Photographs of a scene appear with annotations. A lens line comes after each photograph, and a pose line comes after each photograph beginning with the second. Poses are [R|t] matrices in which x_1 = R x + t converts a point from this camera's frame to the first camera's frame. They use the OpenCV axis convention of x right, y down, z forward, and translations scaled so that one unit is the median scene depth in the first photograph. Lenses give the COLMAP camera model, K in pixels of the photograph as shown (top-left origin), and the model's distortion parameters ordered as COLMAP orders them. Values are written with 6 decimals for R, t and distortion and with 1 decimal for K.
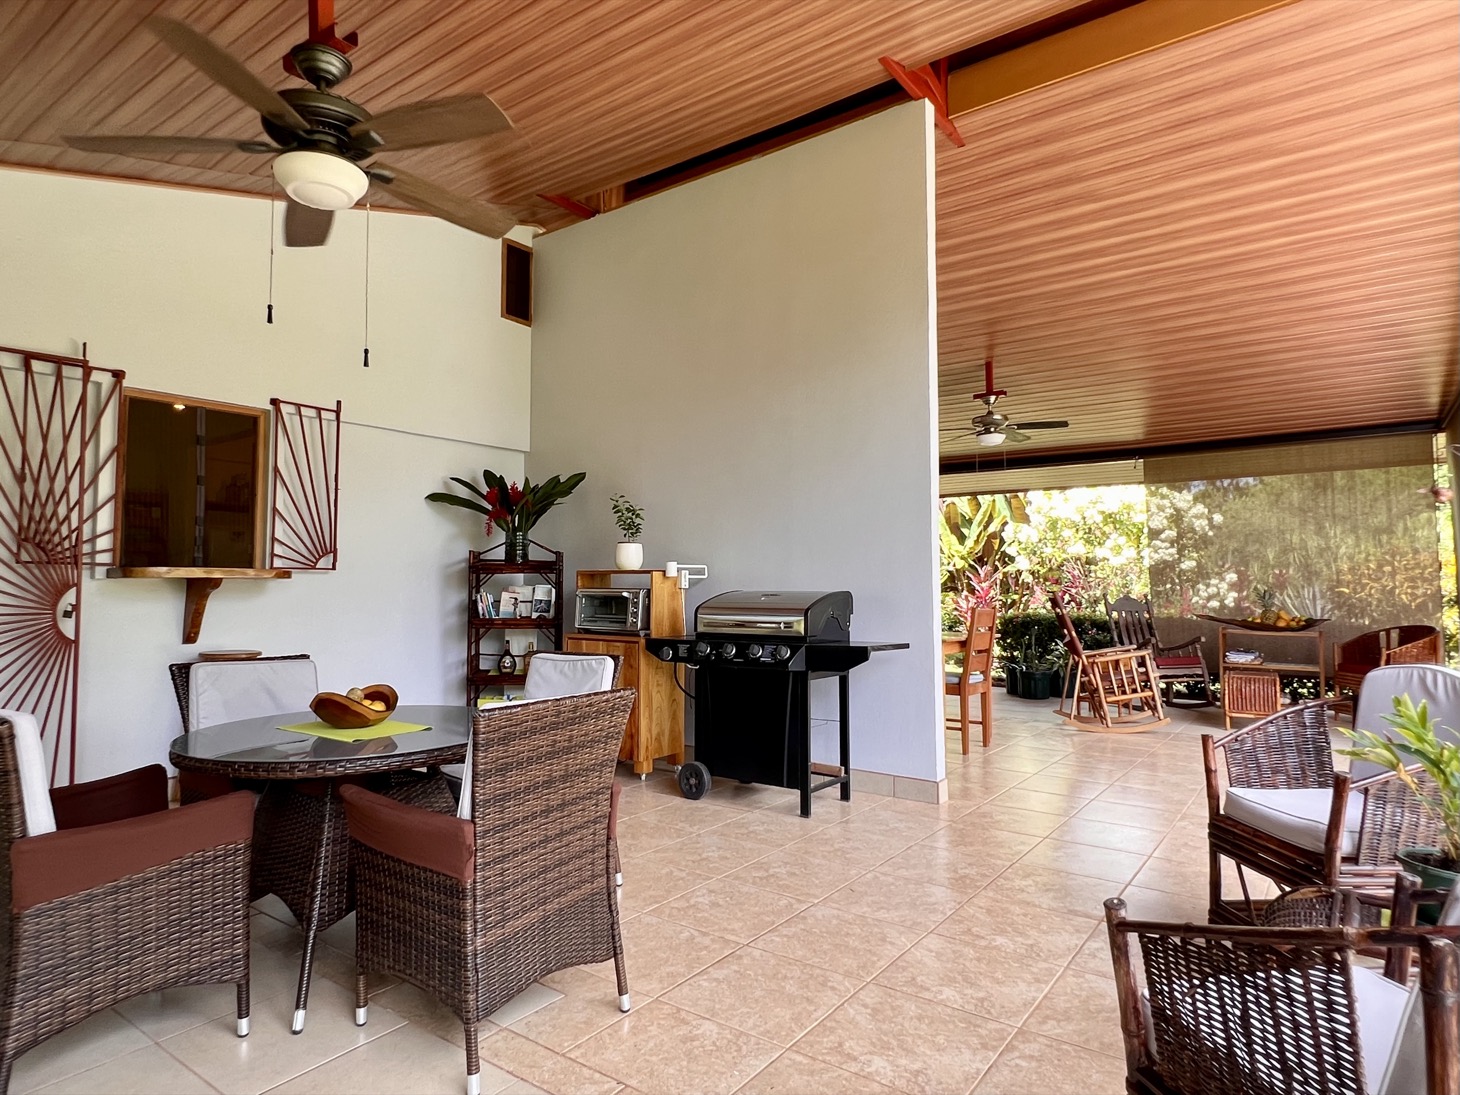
lens RADIAL K [[861.5, 0, 729.9], [0, 861.5, 548.8], [0, 0, 1]] dist [-0.009136, 0.002222]
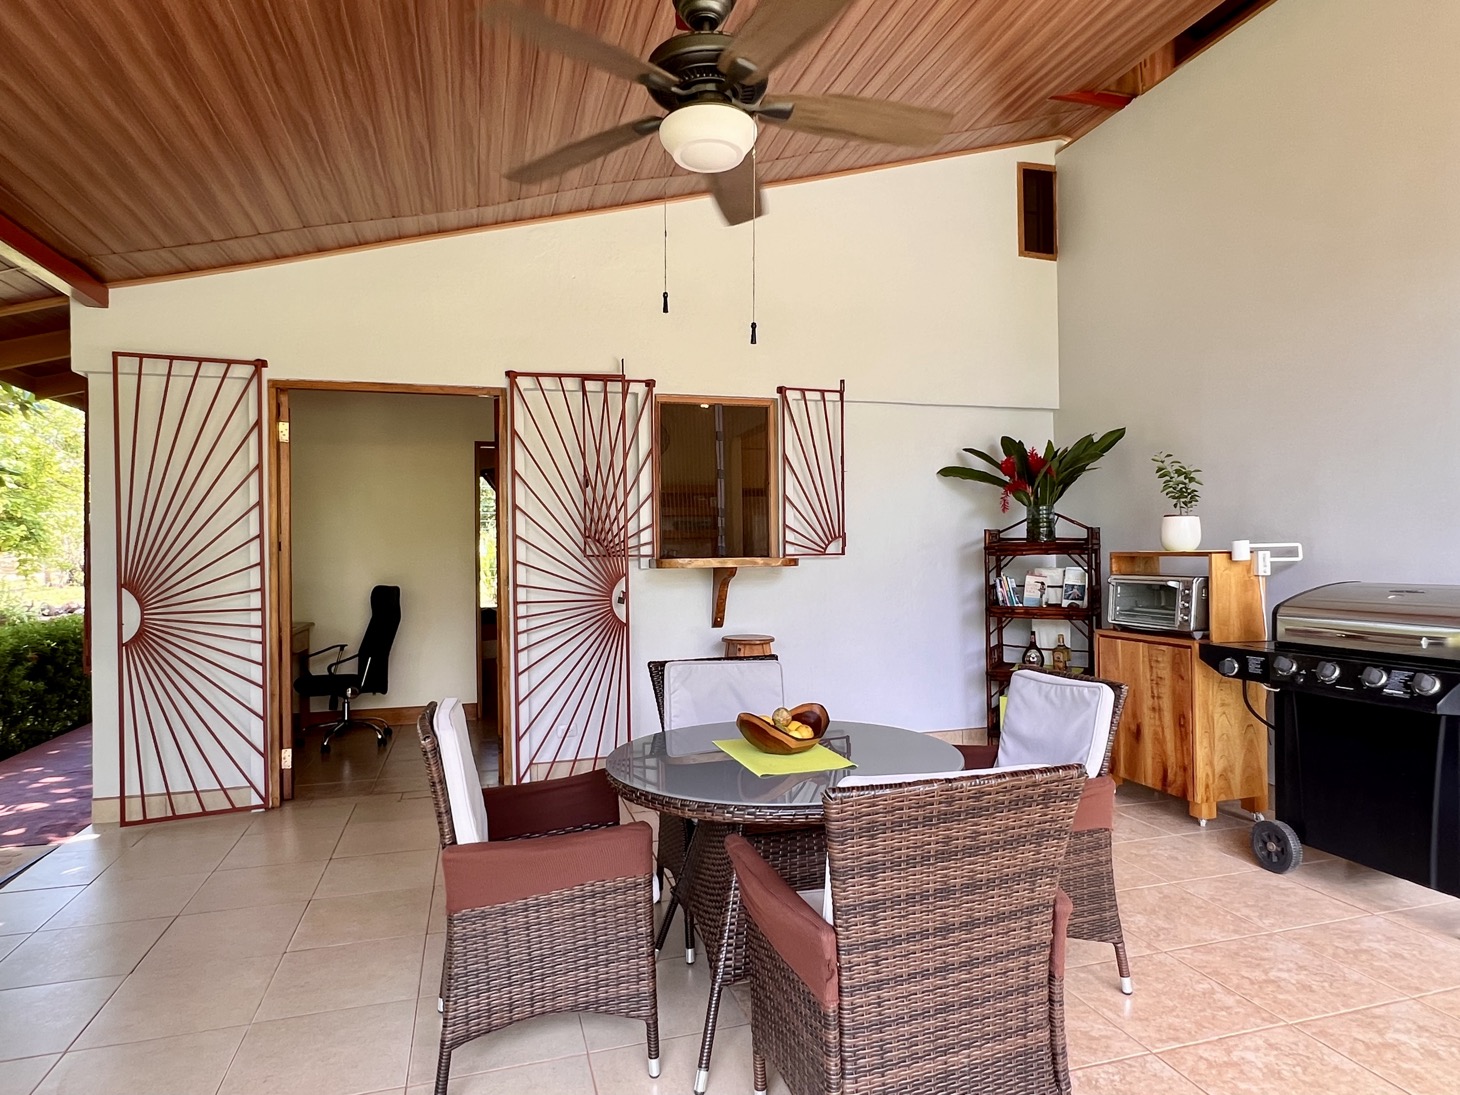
lens RADIAL K [[861.5, 0, 728.0], [0, 861.5, 551.7], [0, 0, 1]] dist [-0.009136, 0.002222]
pose [[0.786732, -0.010286, -0.617209, 0.048249], [0.040511, 0.998566, 0.034997, -0.022290], [0.615964, -0.052536, 0.786021, 0.182211]]
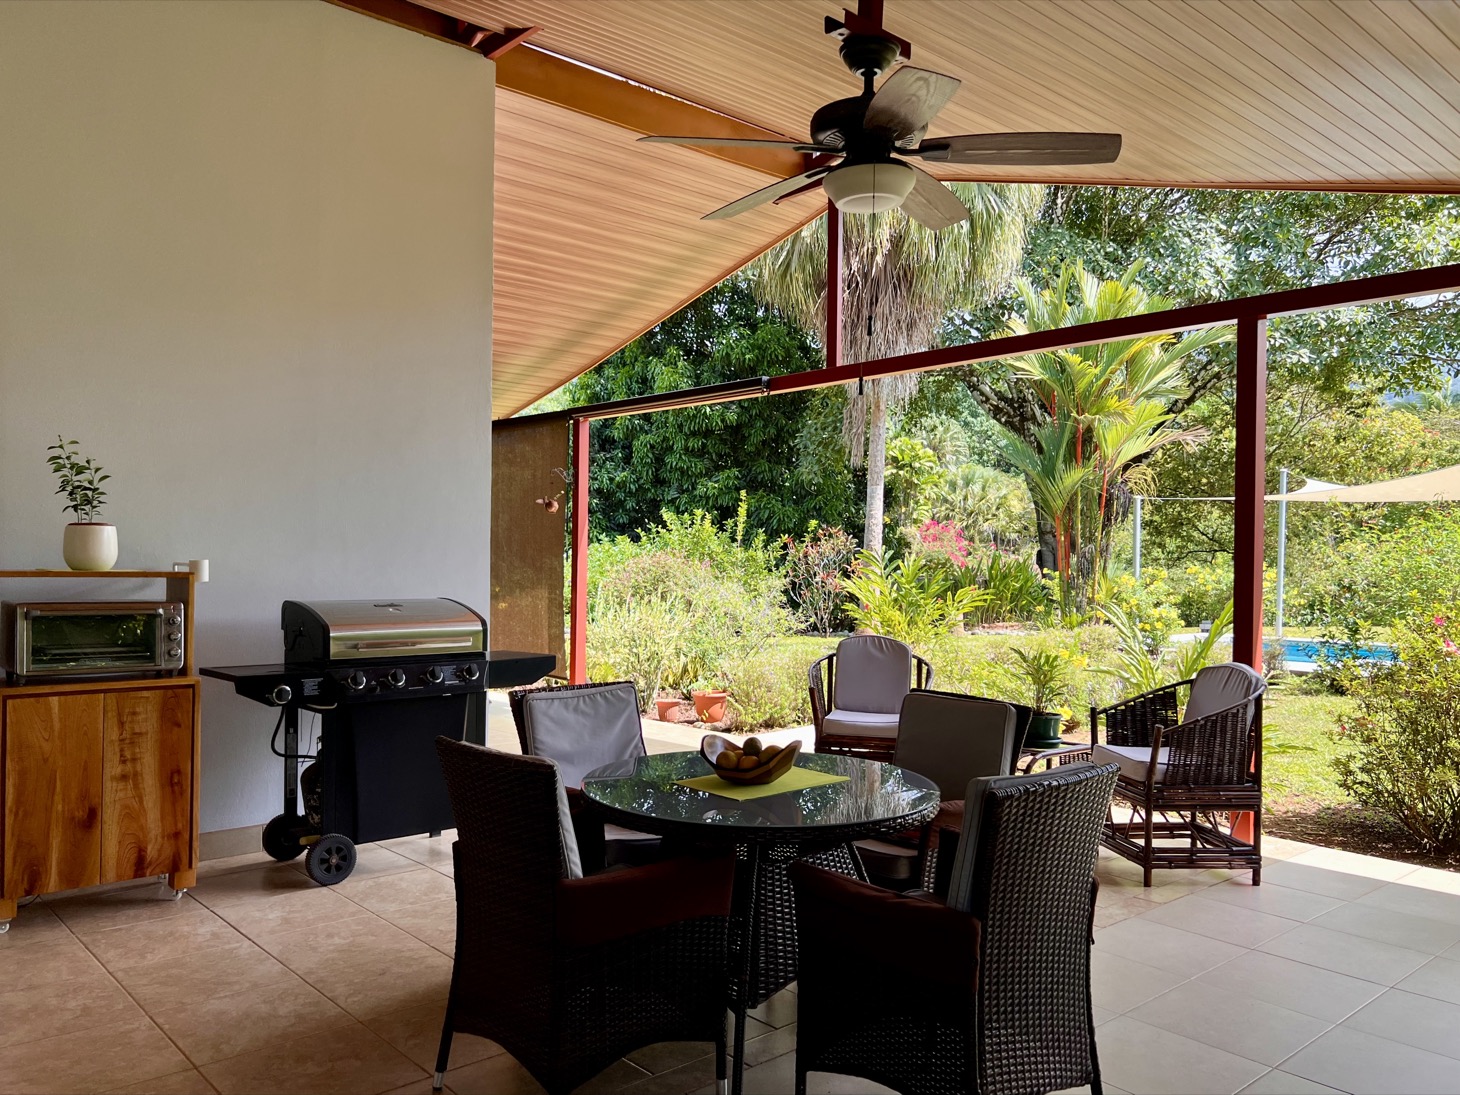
lens RADIAL K [[1126.2, 0, 730.2], [0, 1126.2, 551.7], [0, 0, 1]] dist [-0.005313, -0.001555]
pose [[0.215076, 0.004677, 0.976586, -1.003852], [-0.053071, 0.998567, 0.006906, -0.020831], [-0.975154, -0.053313, 0.215016, 0.519411]]
